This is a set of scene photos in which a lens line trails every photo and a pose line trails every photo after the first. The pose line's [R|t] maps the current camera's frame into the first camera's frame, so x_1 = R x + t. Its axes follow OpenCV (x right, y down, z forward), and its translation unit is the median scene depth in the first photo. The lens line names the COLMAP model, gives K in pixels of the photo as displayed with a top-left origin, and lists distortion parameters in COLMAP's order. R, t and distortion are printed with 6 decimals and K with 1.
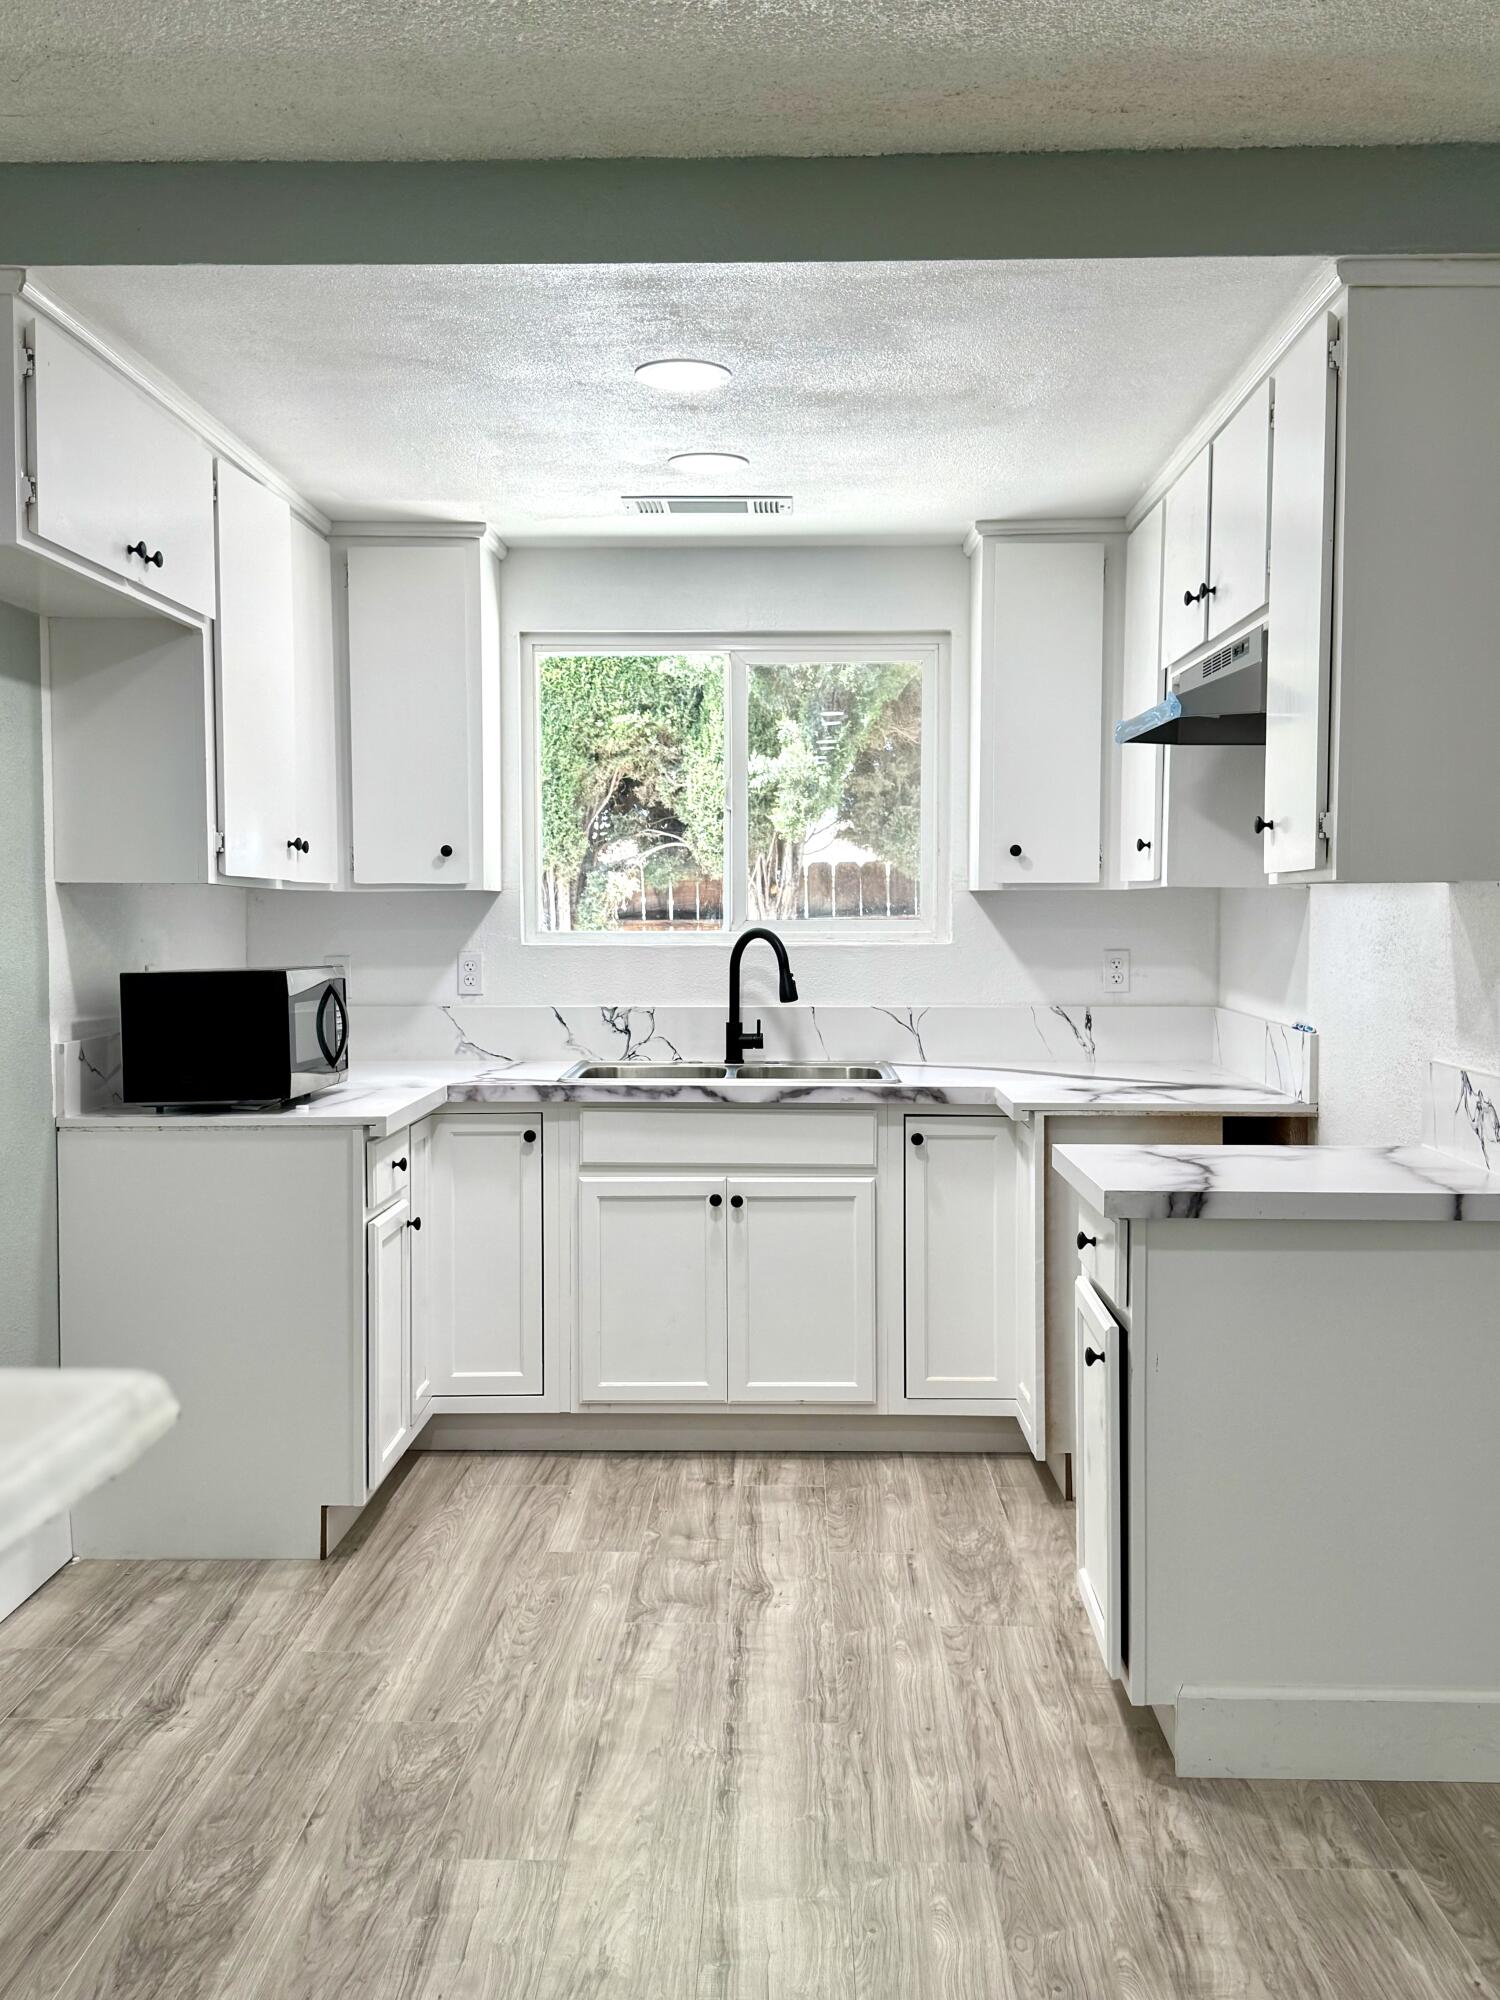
lens RADIAL K [[1971.5, 0, 750.0], [0, 1971.5, 1000.0], [0, 0, 1]] dist [0.214095, -0.419836]
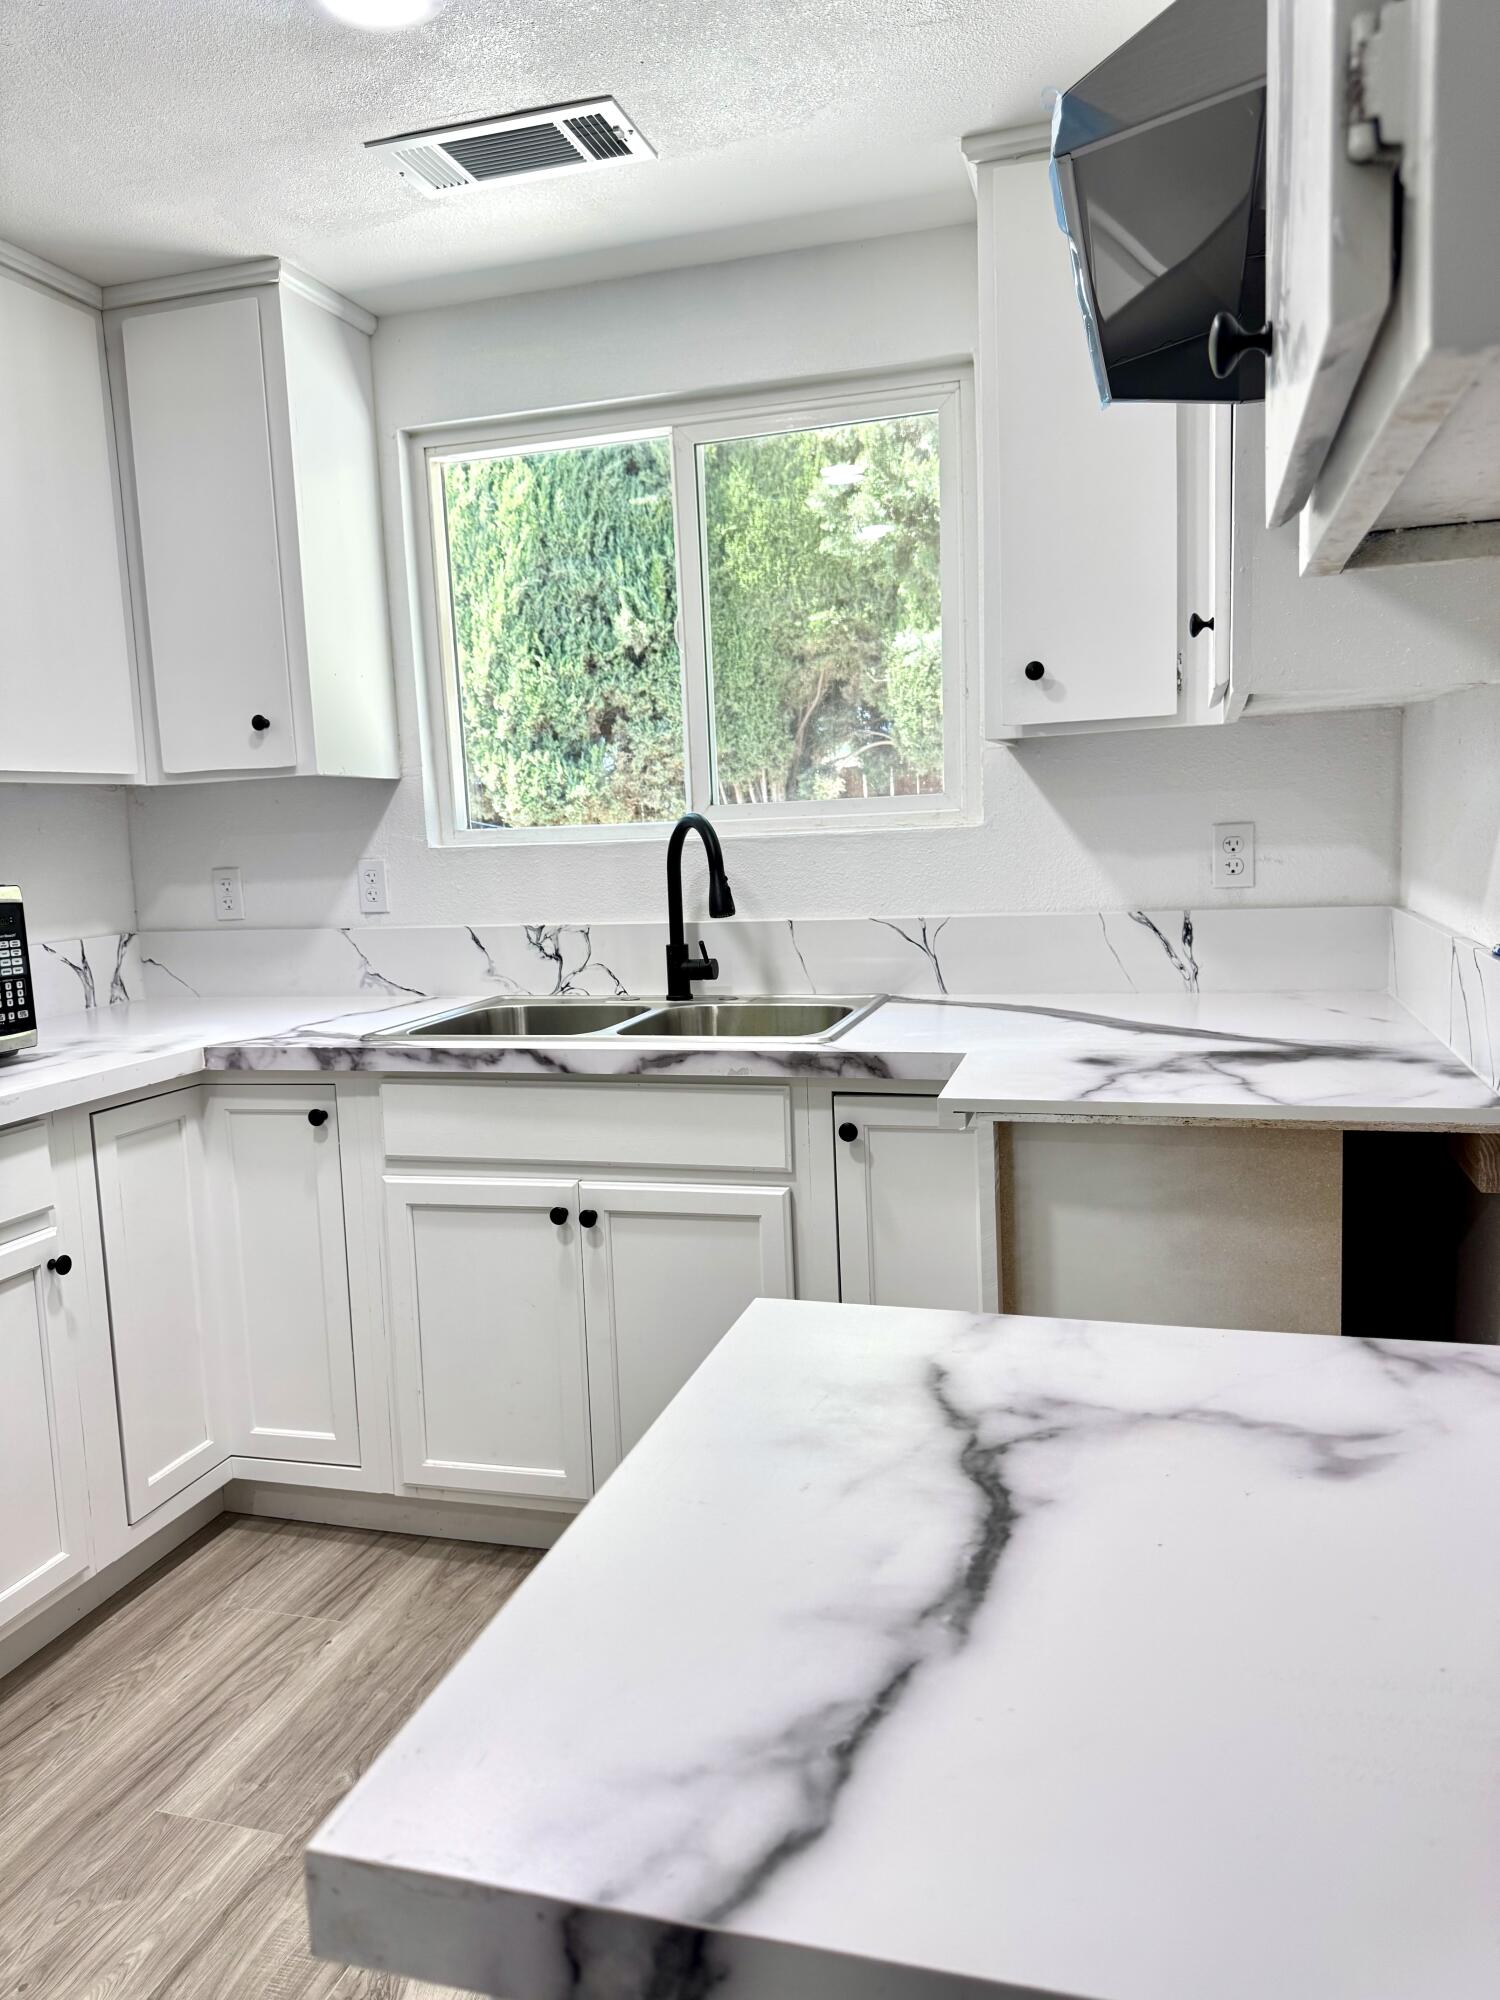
lens RADIAL K [[1405.9, 0, 743.1], [0, 1405.9, 1004.5], [0, 0, 1]] dist [0.148414, -0.225896]
pose [[0.962960, -0.004602, -0.269605, 0.174013], [0.026535, 0.996619, 0.077765, -0.007238], [0.268336, -0.082038, 0.959826, 0.552087]]
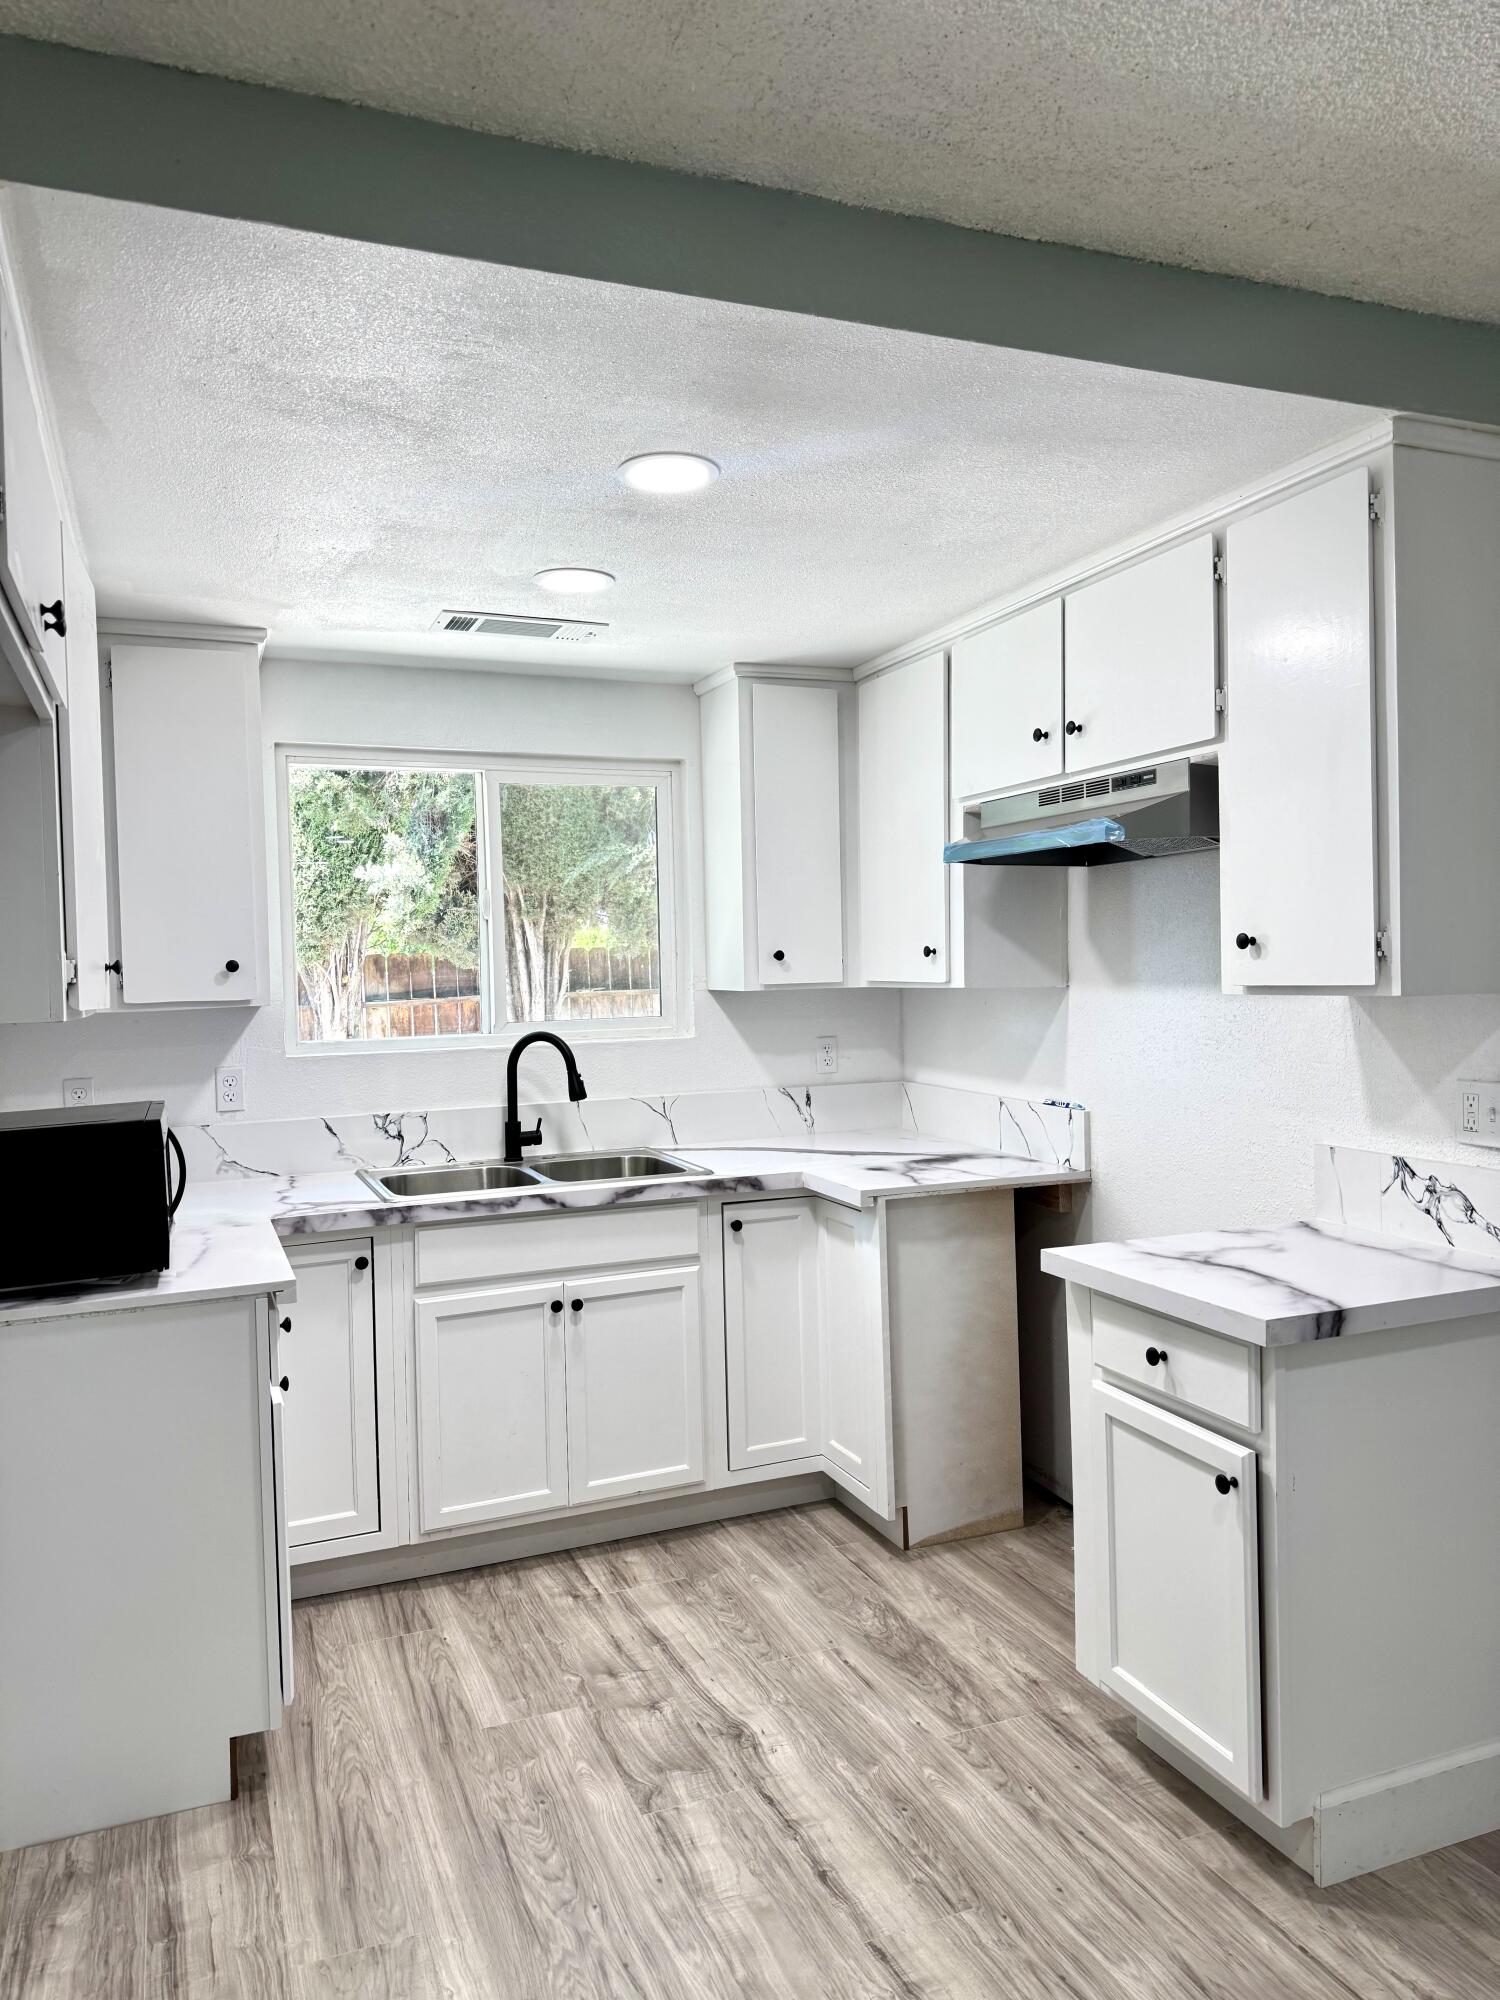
lens RADIAL K [[1433.1, 0, 750.0], [0, 1433.1, 1000.0], [0, 0, 1]] dist [0.120782, -0.125541]
pose [[0.916466, -0.031880, 0.398839, -0.214741], [0.042670, 0.998923, -0.018203, -0.037394], [-0.397830, 0.033701, 0.916840, 0.276171]]
